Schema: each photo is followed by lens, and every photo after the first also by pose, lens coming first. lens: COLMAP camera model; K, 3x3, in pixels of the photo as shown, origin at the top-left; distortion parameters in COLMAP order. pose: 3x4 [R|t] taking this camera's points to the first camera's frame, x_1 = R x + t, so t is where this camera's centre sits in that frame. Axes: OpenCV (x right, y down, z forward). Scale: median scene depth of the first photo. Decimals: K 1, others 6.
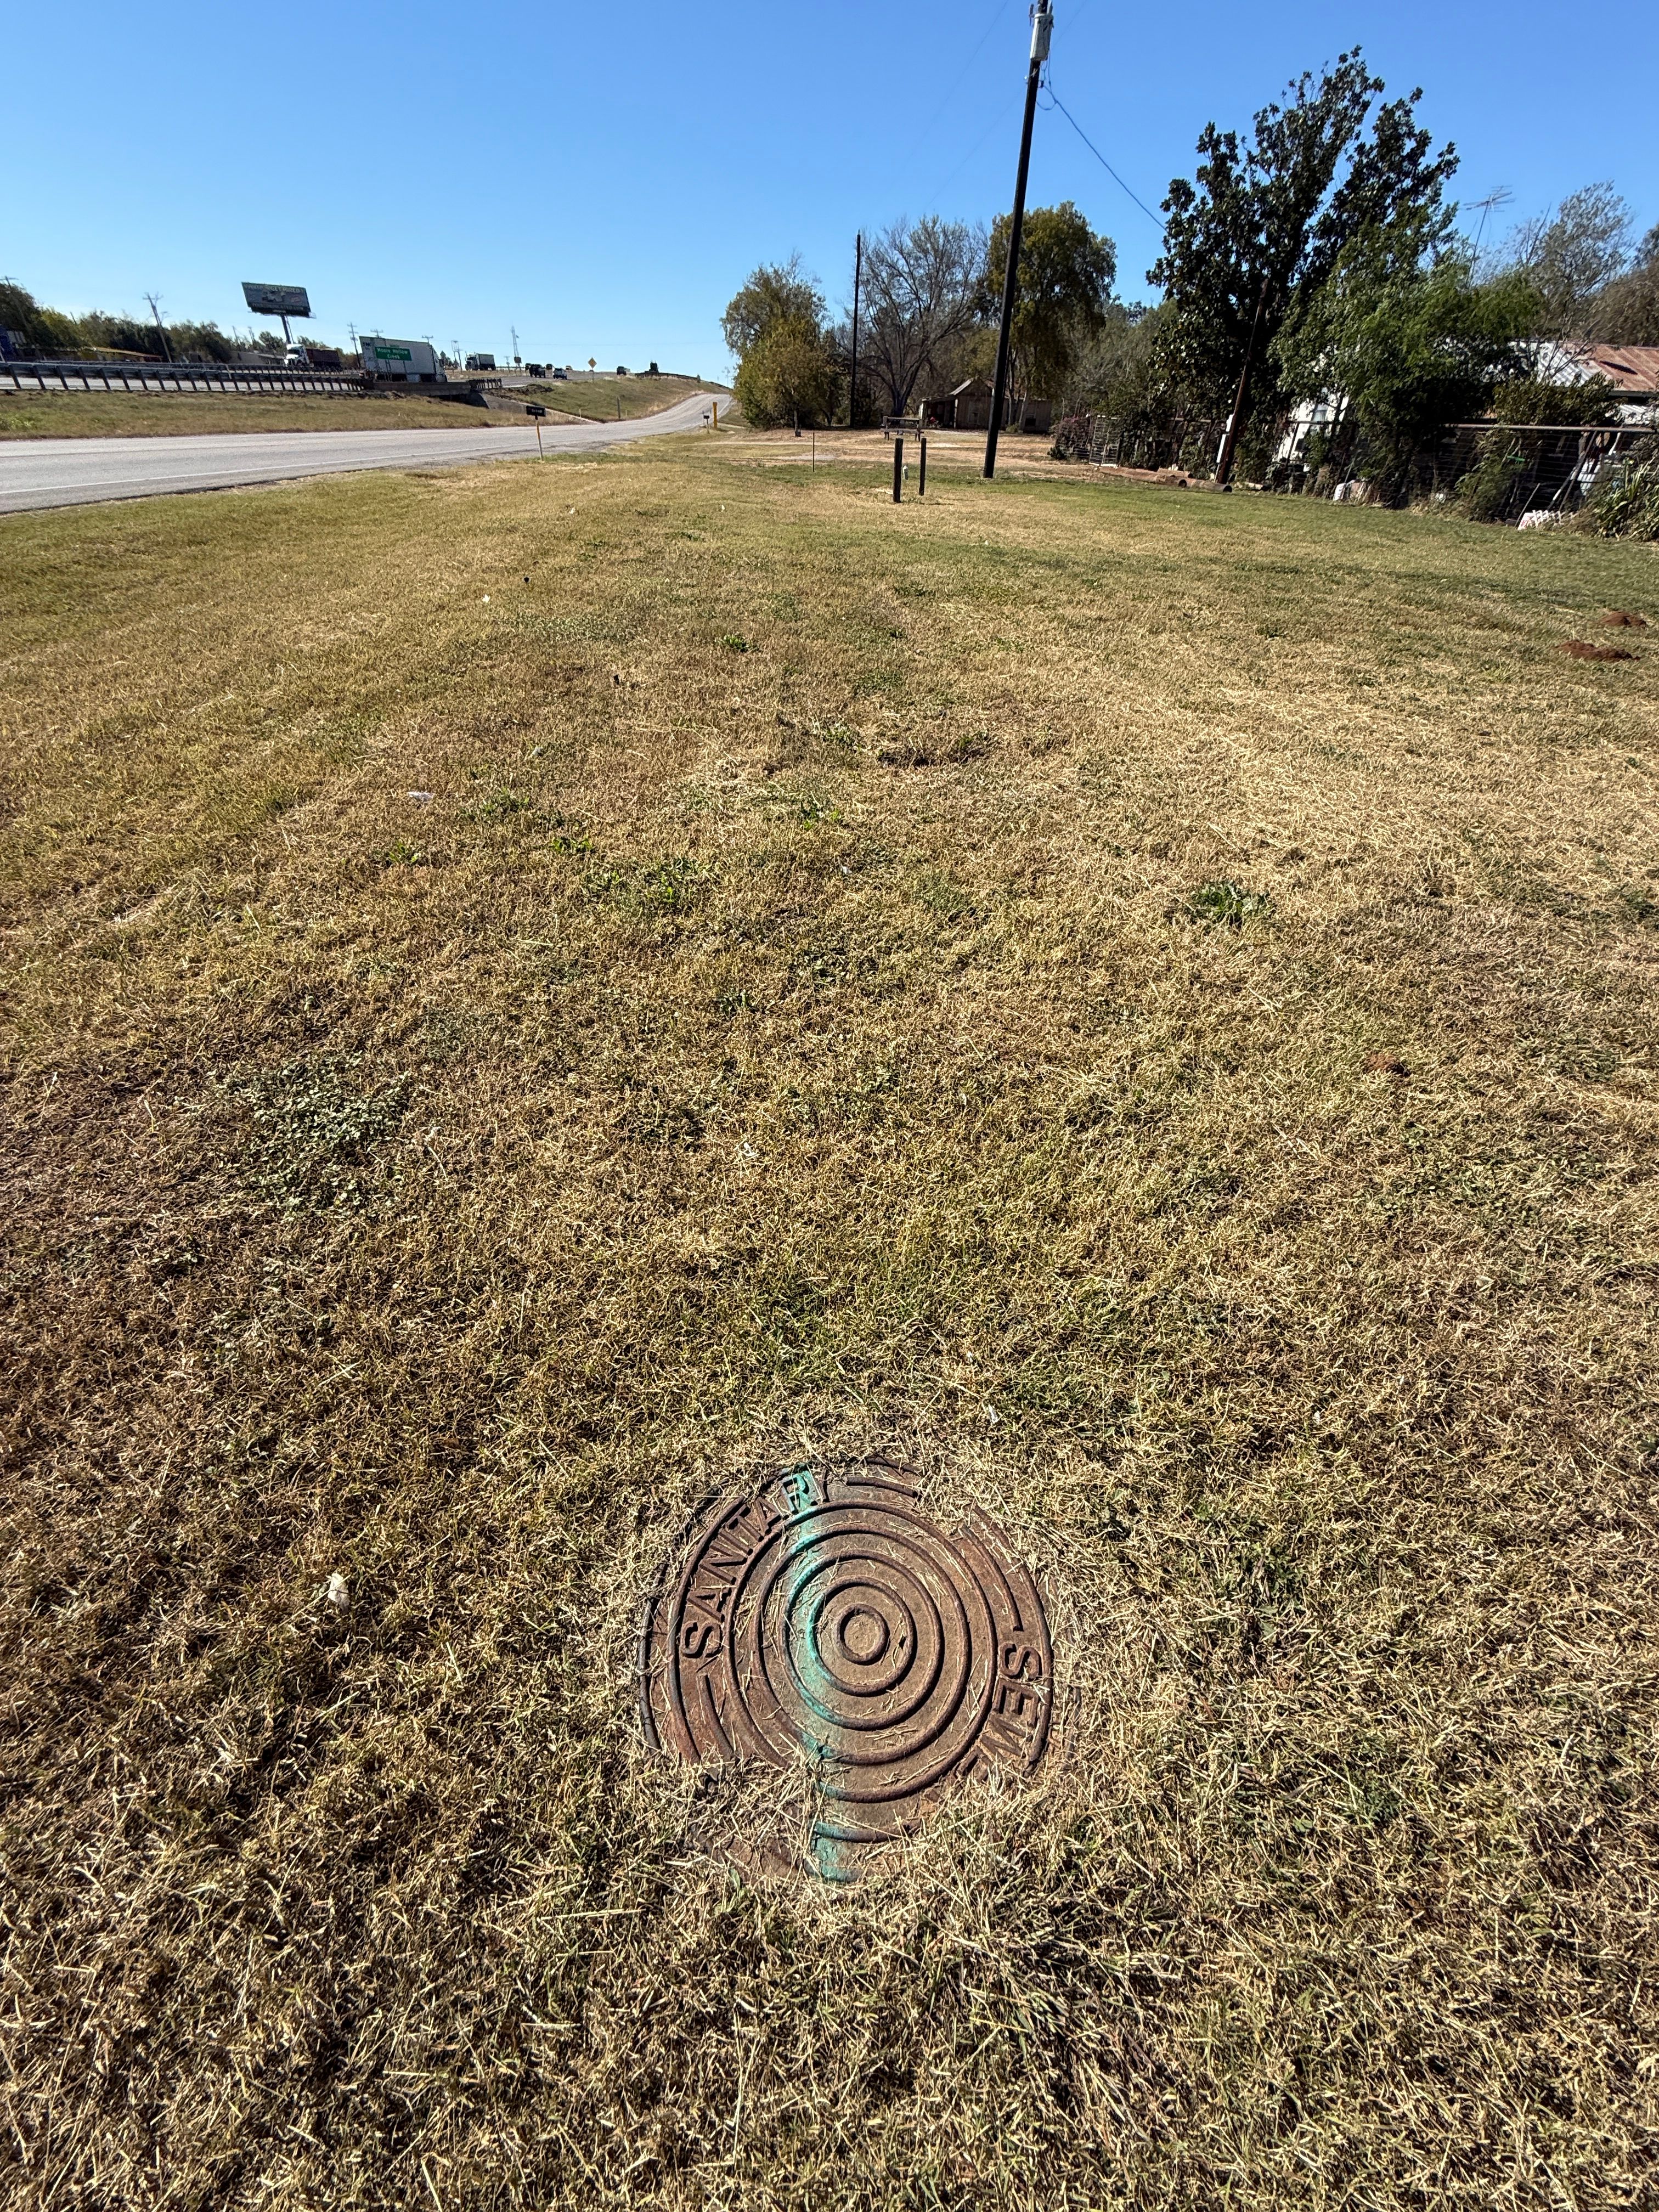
lens RADIAL K [[878.1, 0, 833.9], [0, 878.1, 1096.0], [0, 0, 1]] dist [-0.001275, 0.000380]
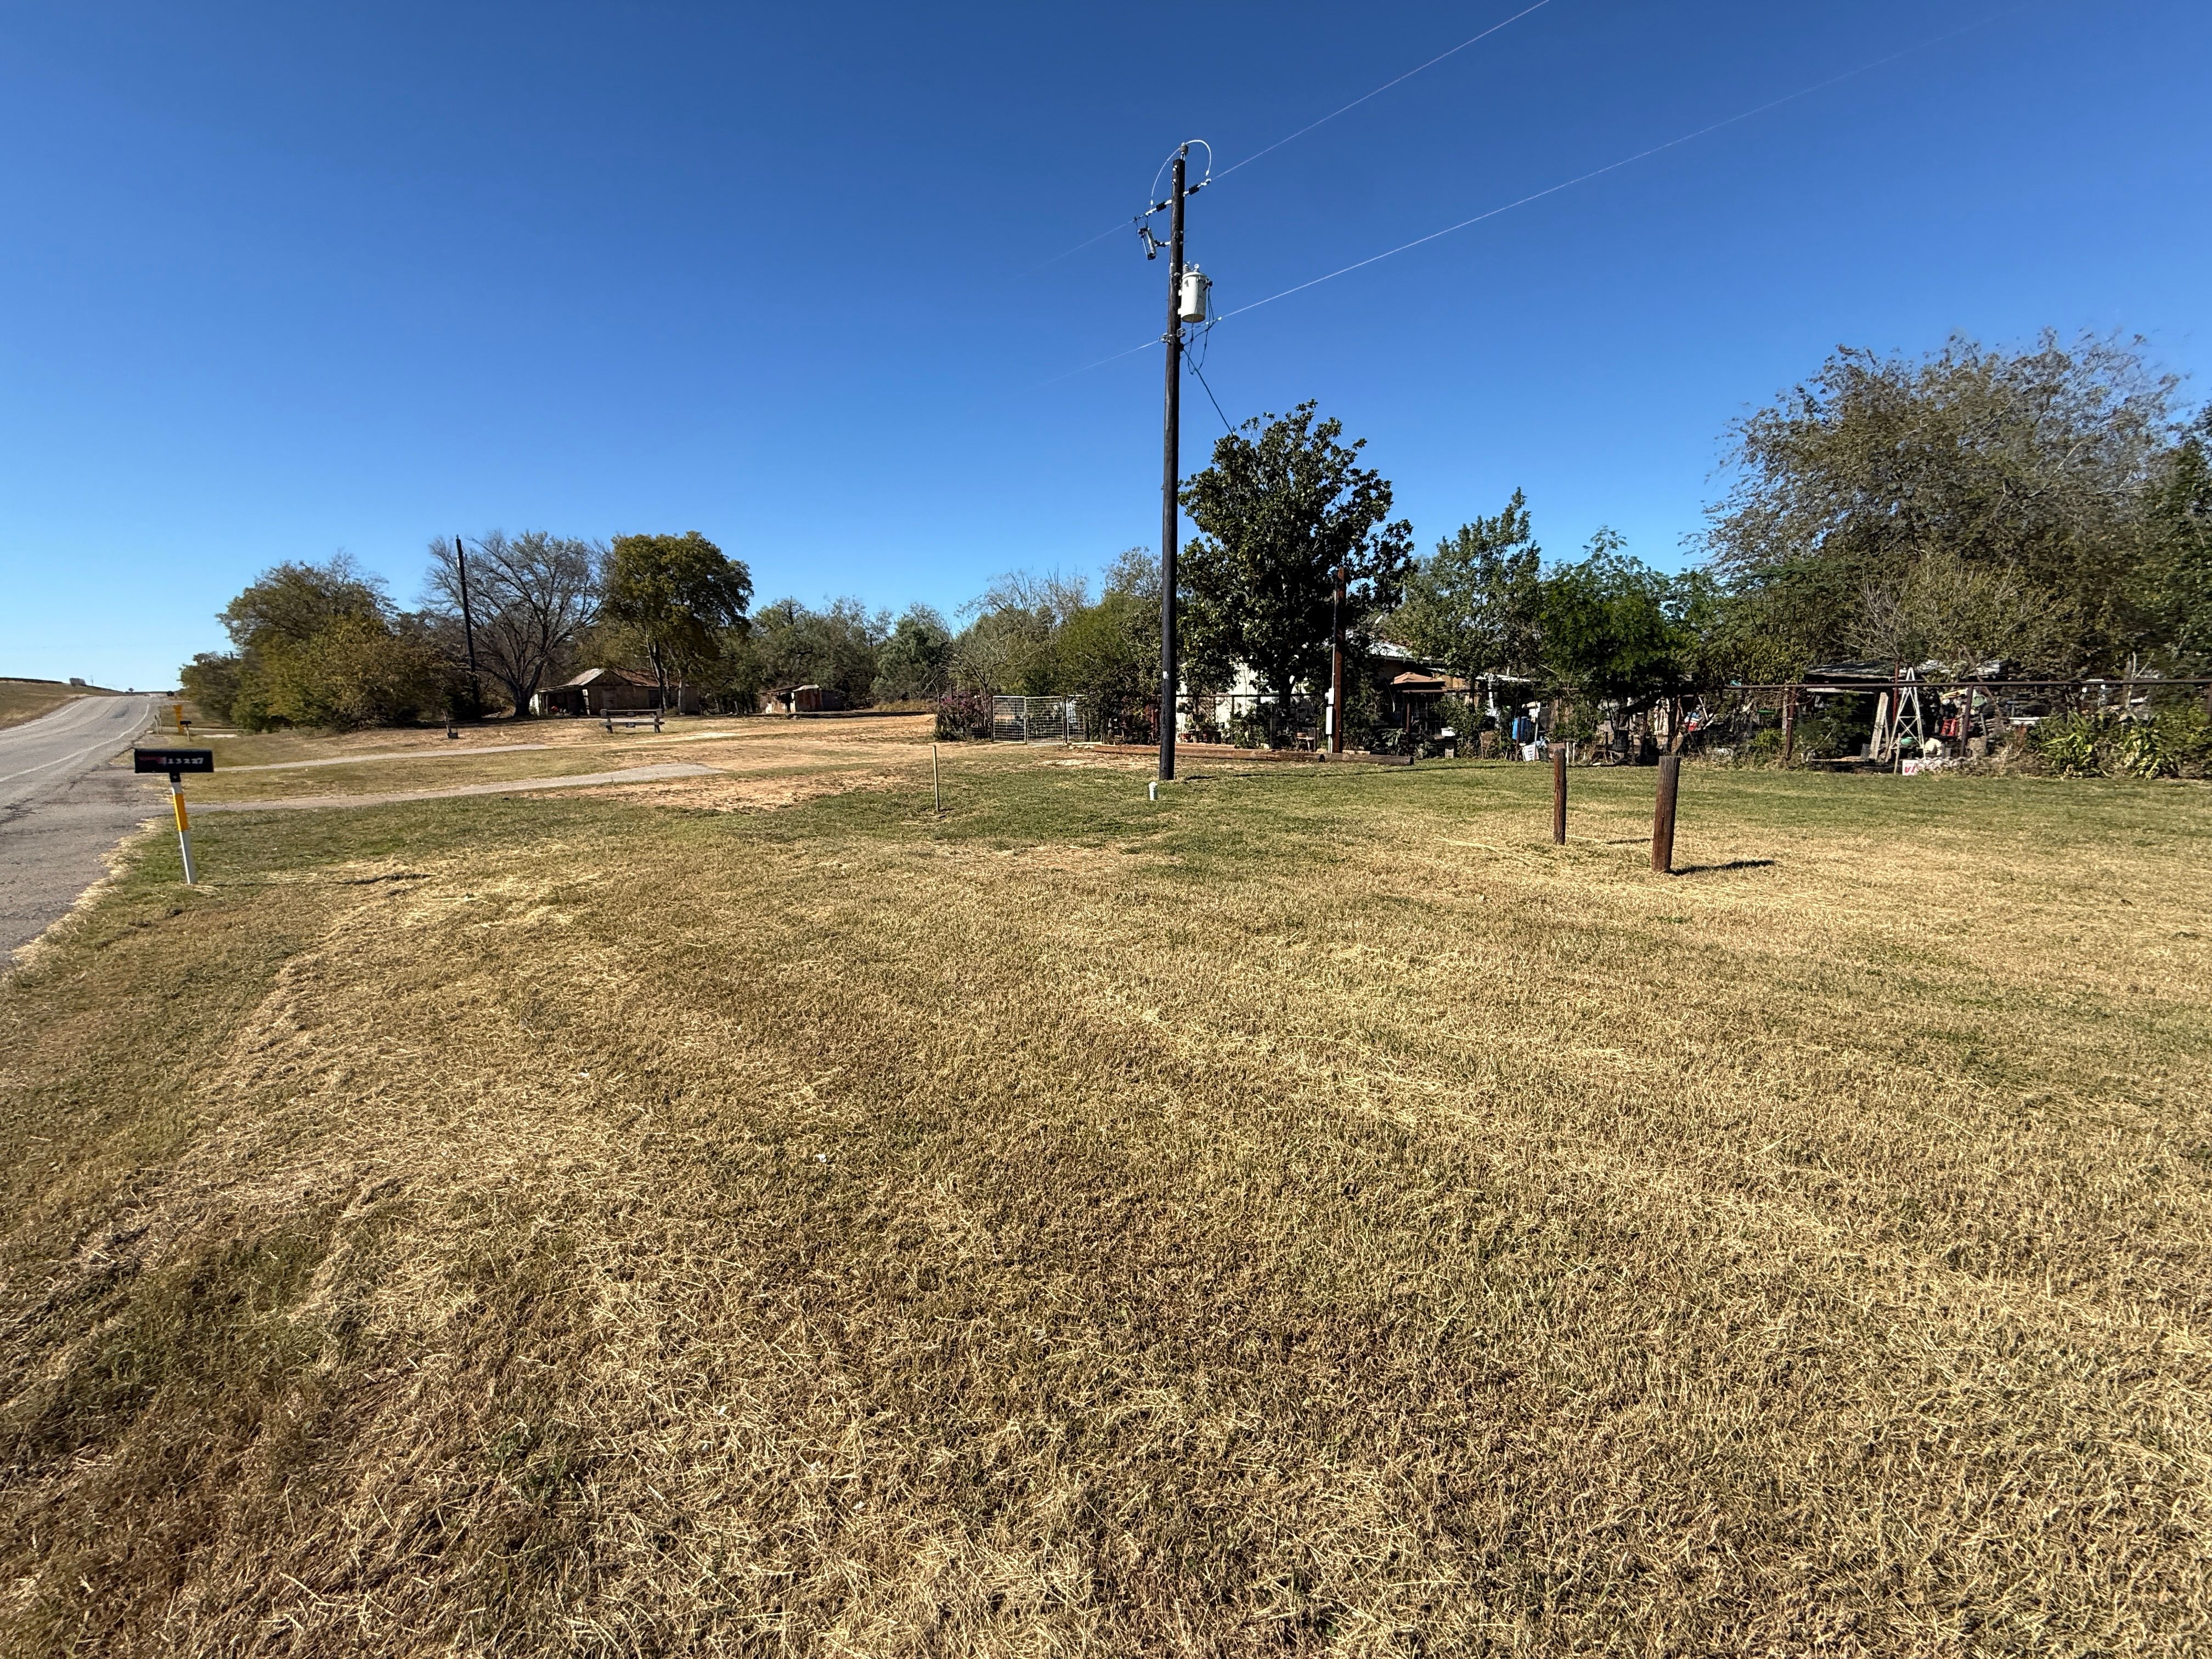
lens RADIAL K [[882.1, 0, 1099.2], [0, 882.1, 818.3], [0, 0, 1]] dist [-0.002732, 0.000631]
pose [[0.728503, -0.134433, 0.671723, -0.303005], [0.448714, 0.834564, -0.319621, -0.508035], [-0.517628, 0.534257, 0.668304, 0.624350]]
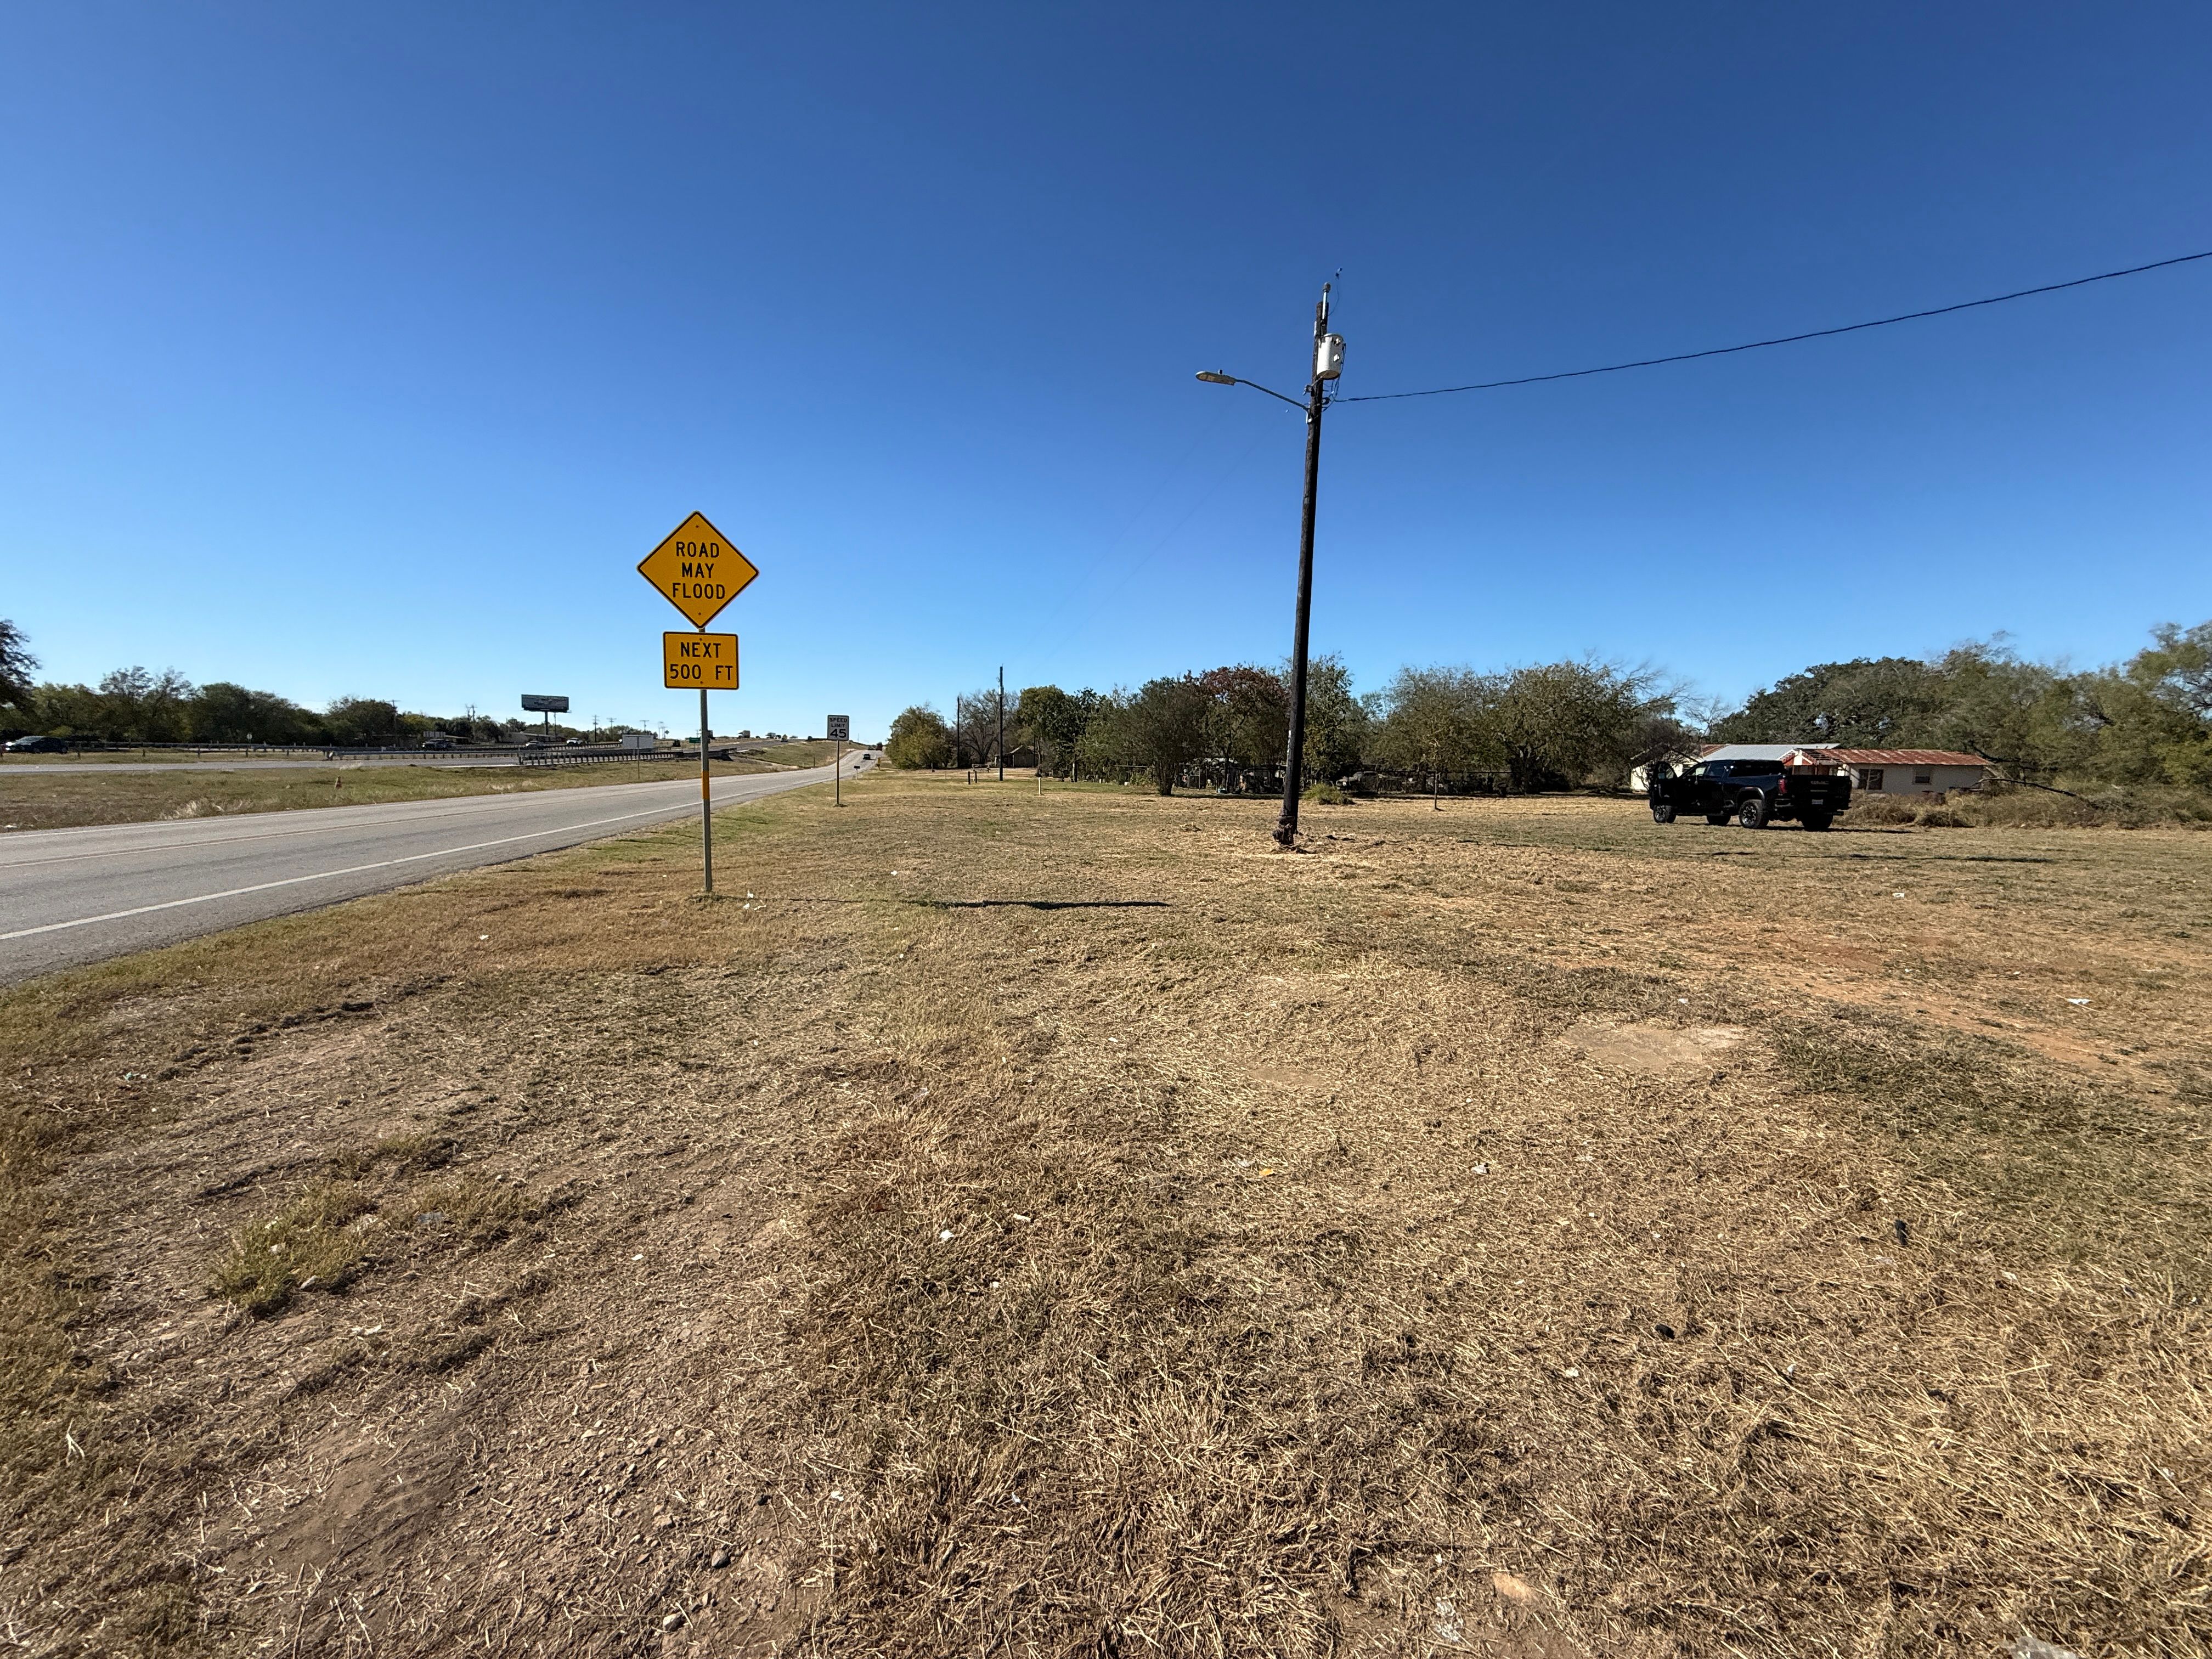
lens RADIAL K [[878.1, 0, 1102.1], [0, 878.1, 824.4], [0, 0, 1]] dist [-0.001275, 0.000380]
pose [[0.984253, -0.032379, 0.173776, -0.022423], [0.122712, 0.832757, -0.539868, 1.188849], [-0.127233, 0.552691, 0.823617, -1.578764]]
